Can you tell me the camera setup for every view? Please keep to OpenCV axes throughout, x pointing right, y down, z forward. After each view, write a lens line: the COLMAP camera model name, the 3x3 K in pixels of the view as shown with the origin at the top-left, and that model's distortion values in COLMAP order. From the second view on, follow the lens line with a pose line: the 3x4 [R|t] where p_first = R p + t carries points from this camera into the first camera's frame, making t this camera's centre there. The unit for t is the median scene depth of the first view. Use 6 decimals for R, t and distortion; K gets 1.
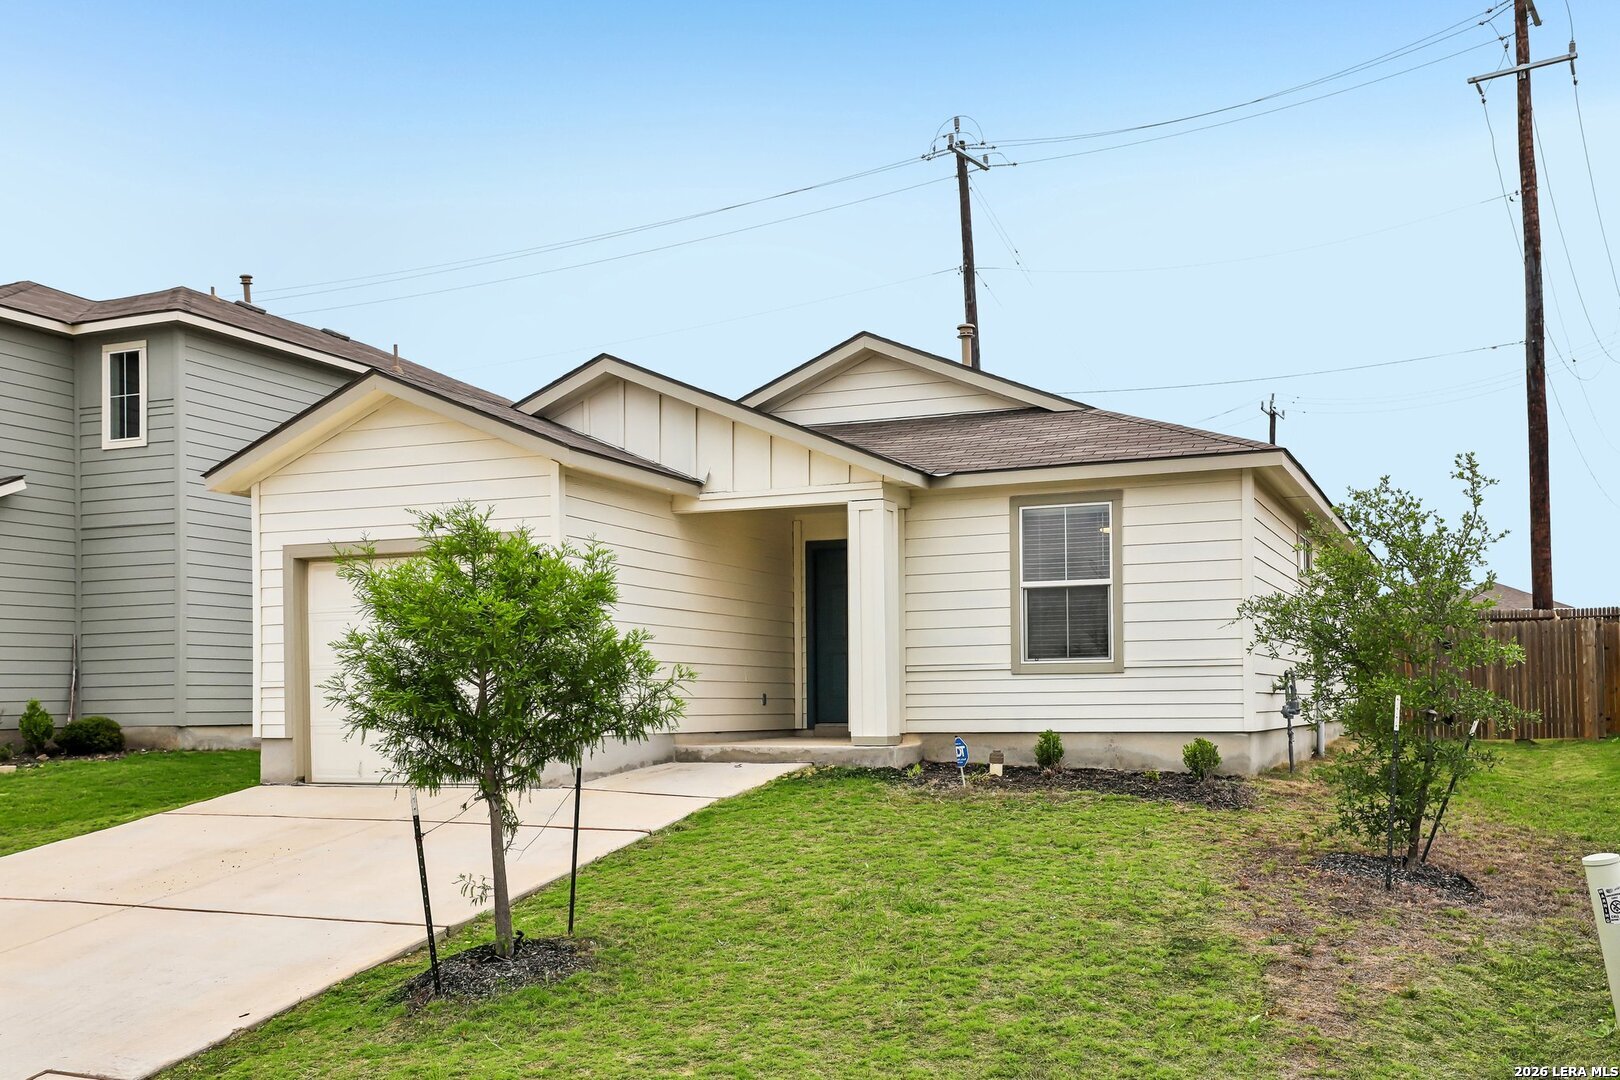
lens RADIAL K [[1488.0, 0, 810.0], [0, 1488.0, 540.0], [0, 0, 1]] dist [0.030307, 0.009095]
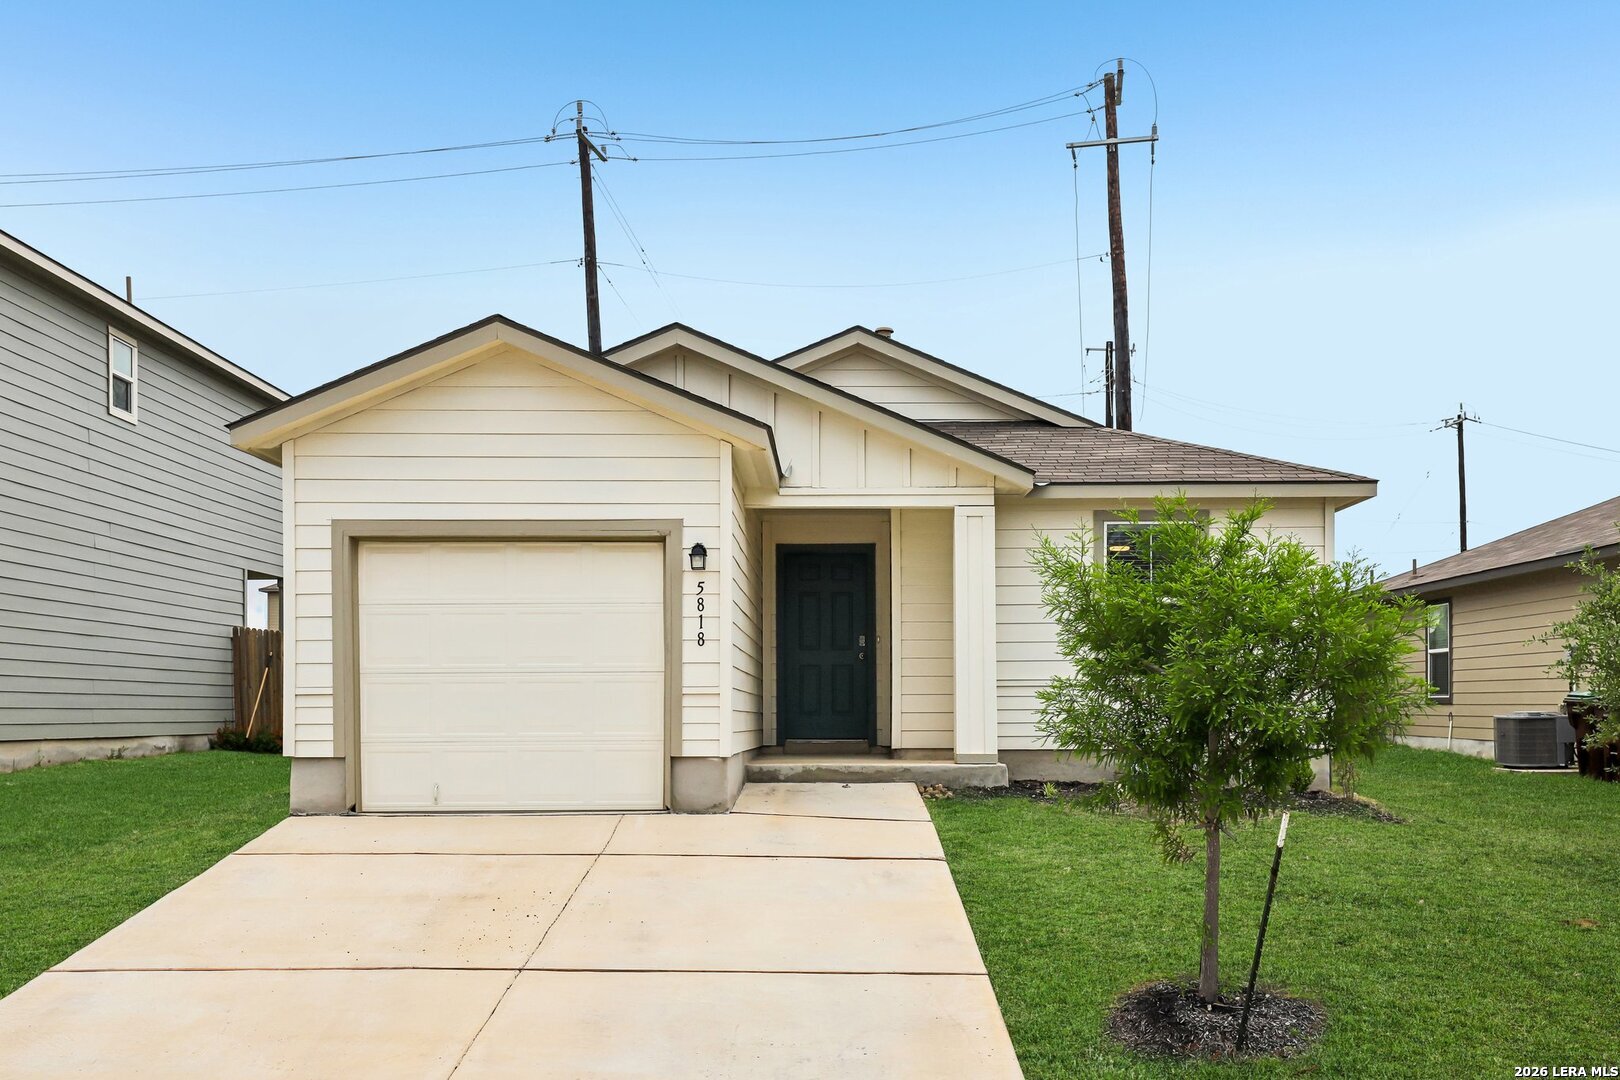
lens RADIAL K [[1529.8, 0, 817.9], [0, 1529.8, 545.7], [0, 0, 1]] dist [0.041200, -0.009677]
pose [[0.924735, 0.048793, 0.377472, -0.369674], [-0.047589, 0.998789, -0.012522, 0.013702], [-0.377626, -0.006384, 0.925936, 0.112765]]
